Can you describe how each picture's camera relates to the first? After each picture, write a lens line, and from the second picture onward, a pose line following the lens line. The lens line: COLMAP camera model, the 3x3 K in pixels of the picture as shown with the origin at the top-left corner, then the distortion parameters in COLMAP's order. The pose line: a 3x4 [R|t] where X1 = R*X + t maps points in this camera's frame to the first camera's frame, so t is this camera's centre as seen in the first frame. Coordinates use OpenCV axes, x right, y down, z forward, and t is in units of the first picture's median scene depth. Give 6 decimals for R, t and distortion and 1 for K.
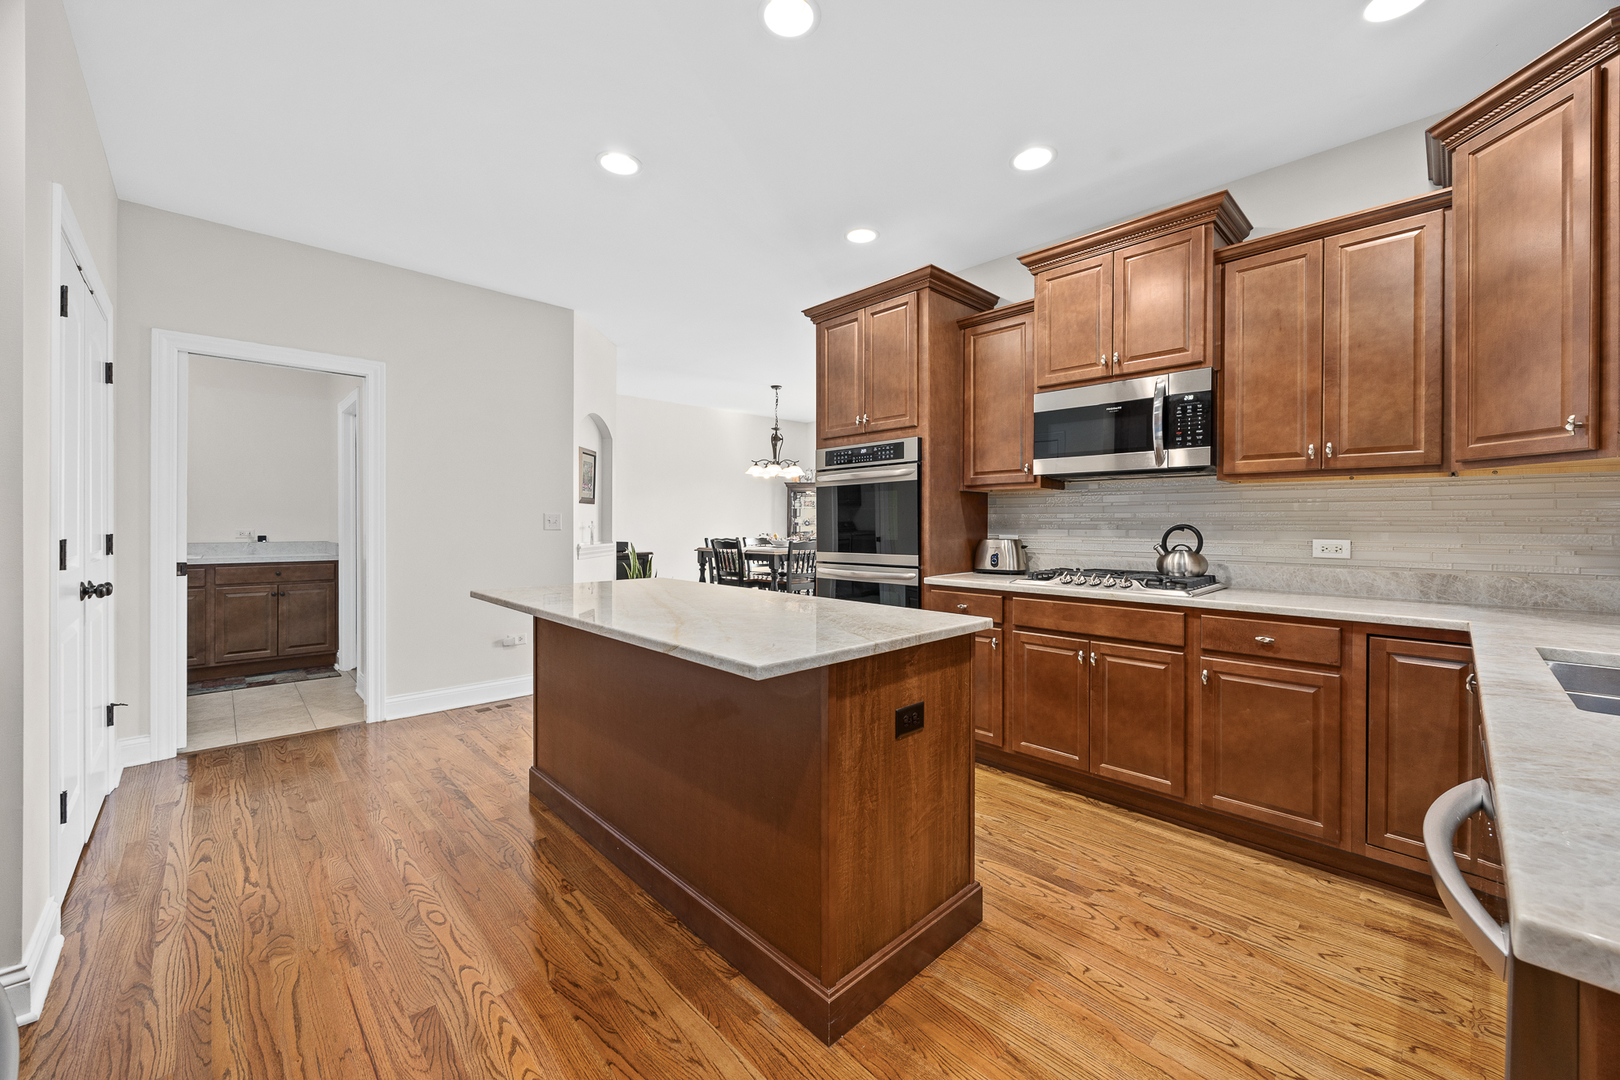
lens RADIAL K [[626.5, 0, 812.3], [0, 626.5, 527.8], [0, 0, 1]] dist [-0.001531, -0.000053]
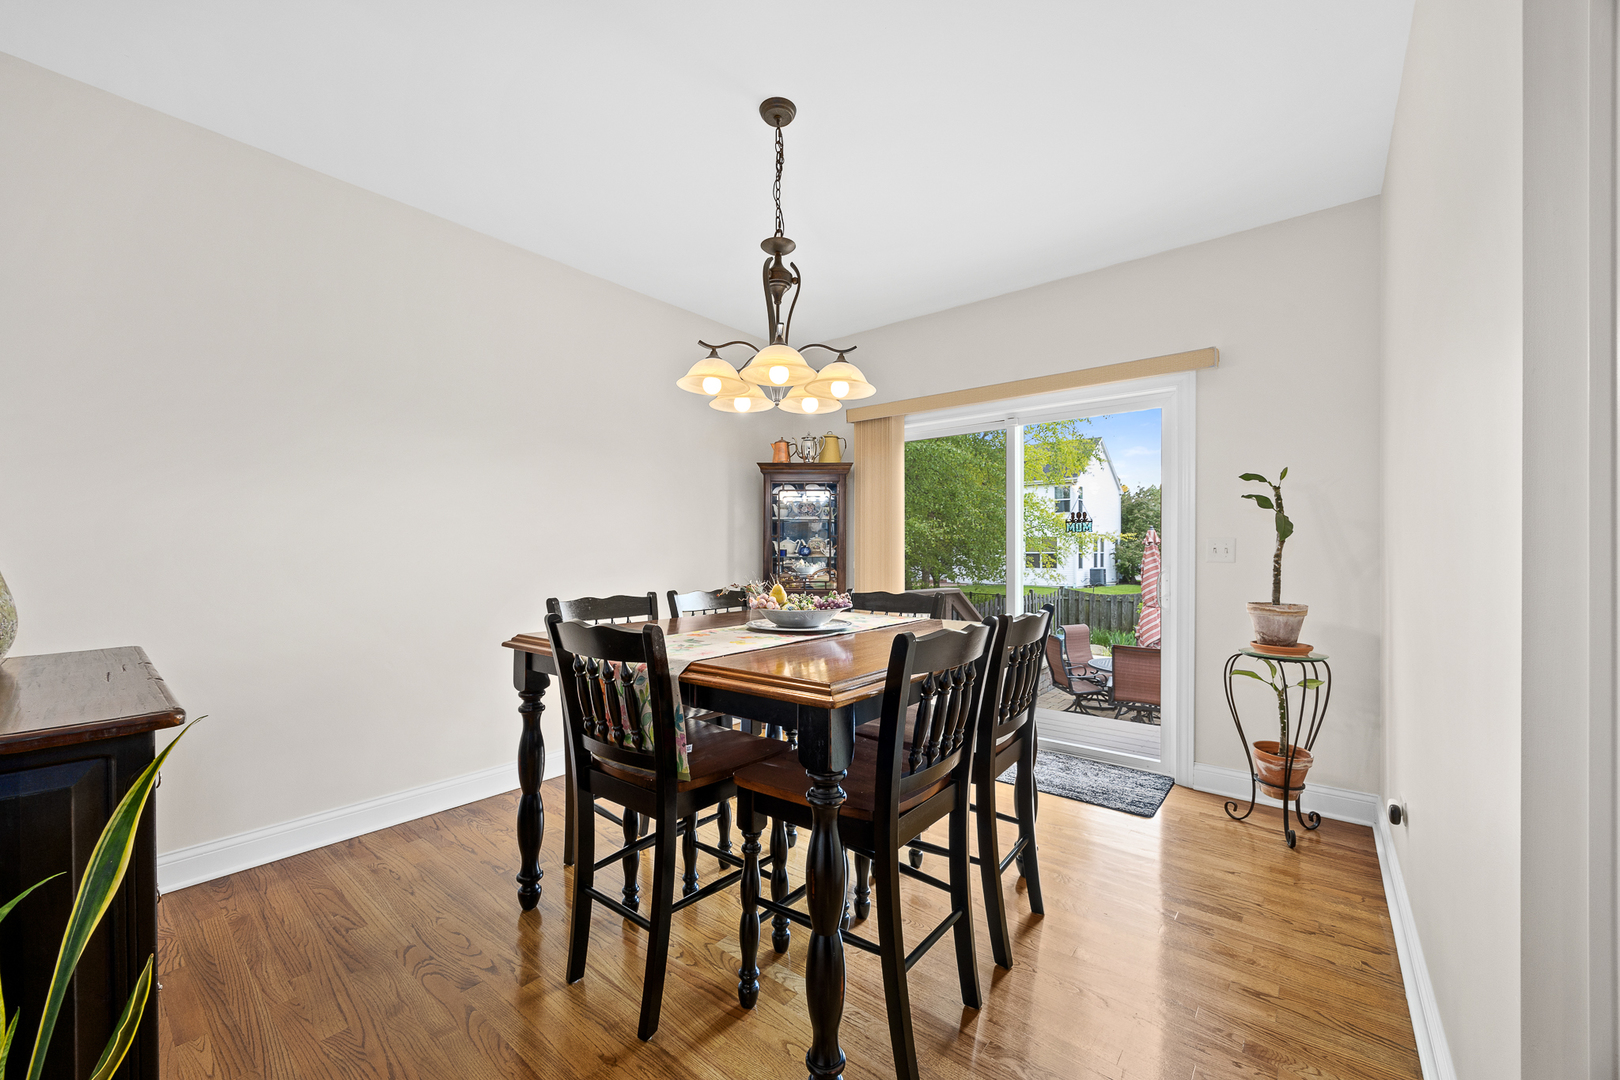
lens RADIAL K [[626.5, 0, 805.6], [0, 626.5, 552.9], [0, 0, 1]] dist [-0.001531, -0.000053]
pose [[0.993378, -0.004960, 0.114787, -0.080791], [0.005641, 0.999968, -0.005608, -0.005473], [-0.114755, 0.006218, 0.993374, 0.697856]]
